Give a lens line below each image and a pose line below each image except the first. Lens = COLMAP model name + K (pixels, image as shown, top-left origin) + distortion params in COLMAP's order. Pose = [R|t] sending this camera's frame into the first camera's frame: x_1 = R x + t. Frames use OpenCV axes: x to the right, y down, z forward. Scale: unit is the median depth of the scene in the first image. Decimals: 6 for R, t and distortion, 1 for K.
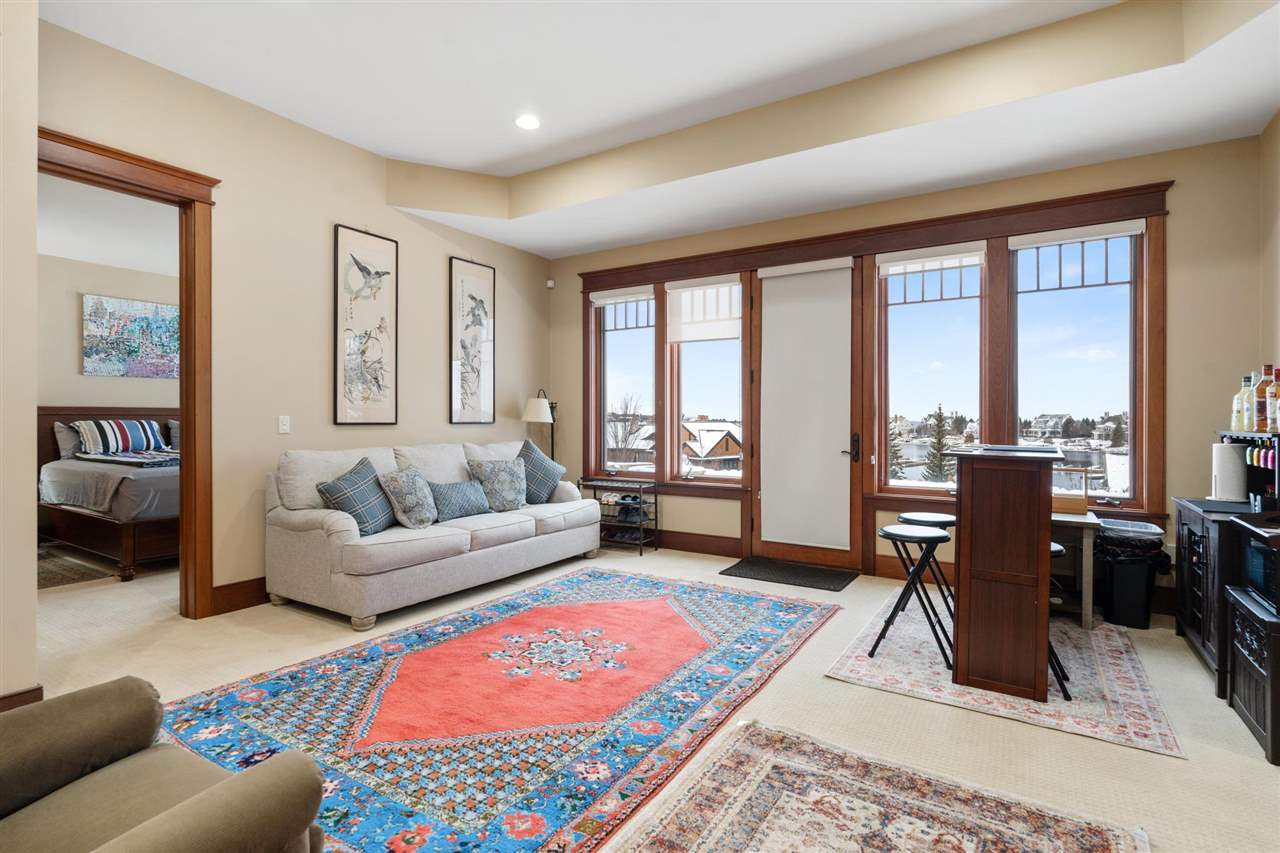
lens RADIAL K [[616.8, 0, 640.0], [0, 616.8, 426.5], [0, 0, 1]] dist [-0.001865, 0.000365]
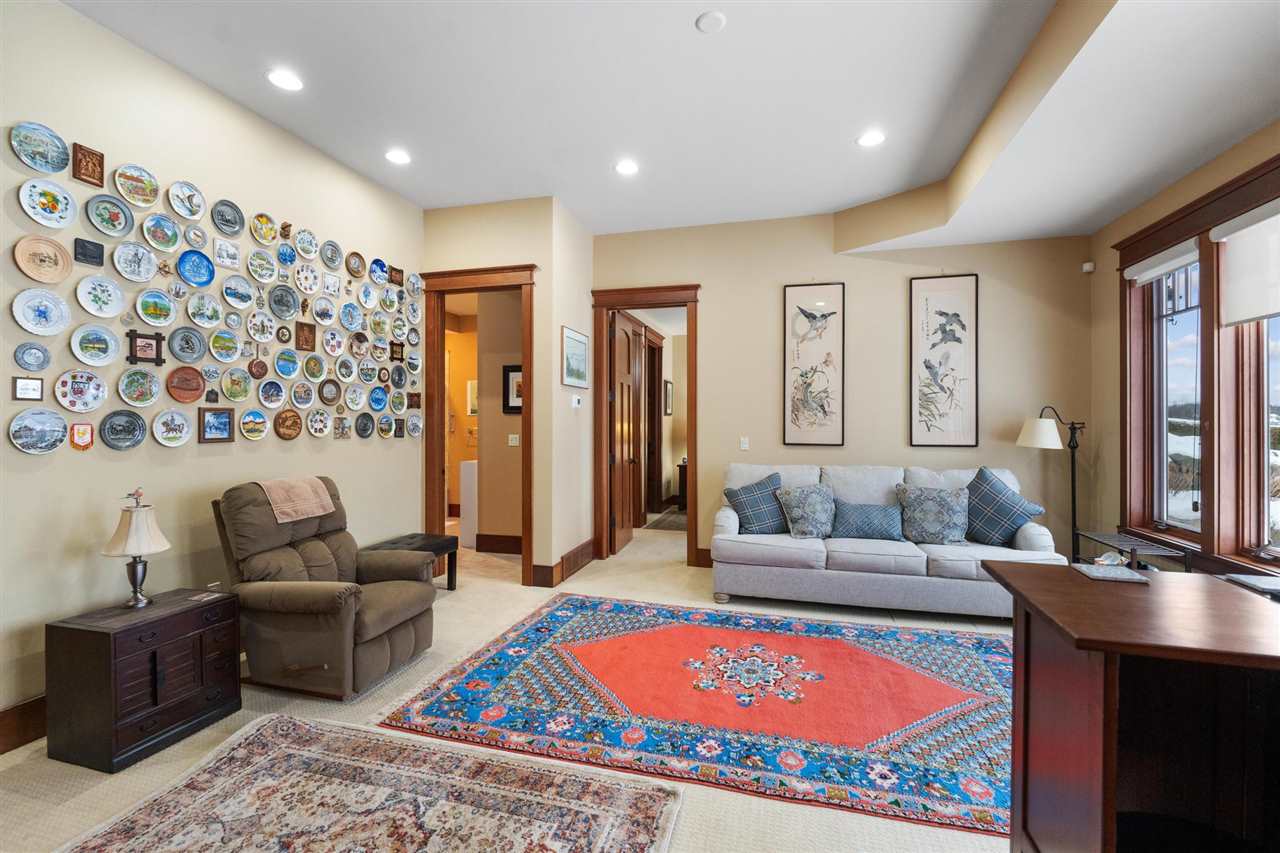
lens RADIAL K [[570.0, 0, 640.0], [0, 570.0, 426.5], [0, 0, 1]] dist [-0.001376, -0.000199]
pose [[0.288675, 0.007453, -0.957398, 0.703000], [-0.013527, 0.999902, 0.003705, -0.053129], [0.957332, 0.011881, 0.288747, 0.497861]]
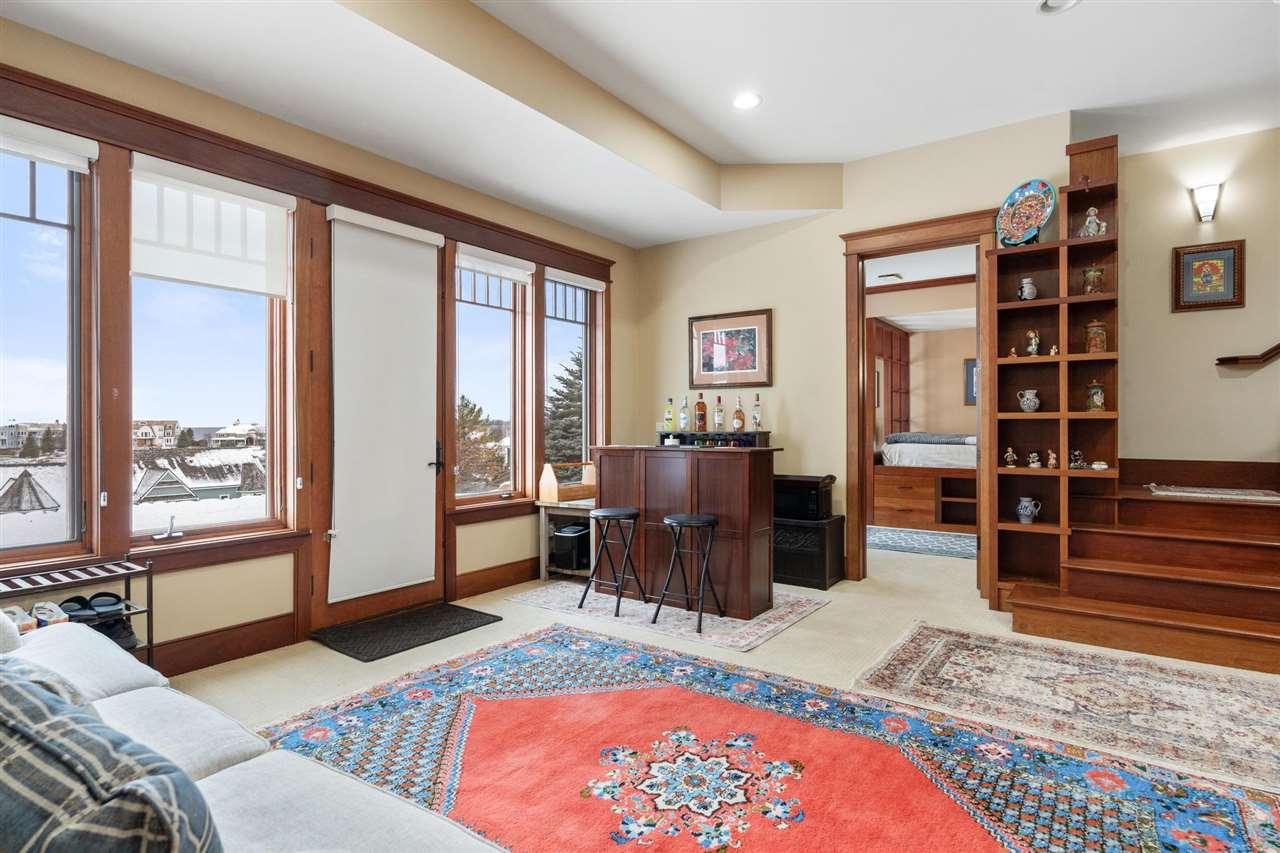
lens RADIAL K [[652.5, 0, 640.0], [0, 652.5, 426.5], [0, 0, 1]] dist [-0.004272, 0.000490]
pose [[0.068762, -0.005192, 0.997620, -0.770253], [0.014501, 0.999886, 0.004205, -0.012572], [-0.997528, 0.014177, 0.068830, 0.944972]]
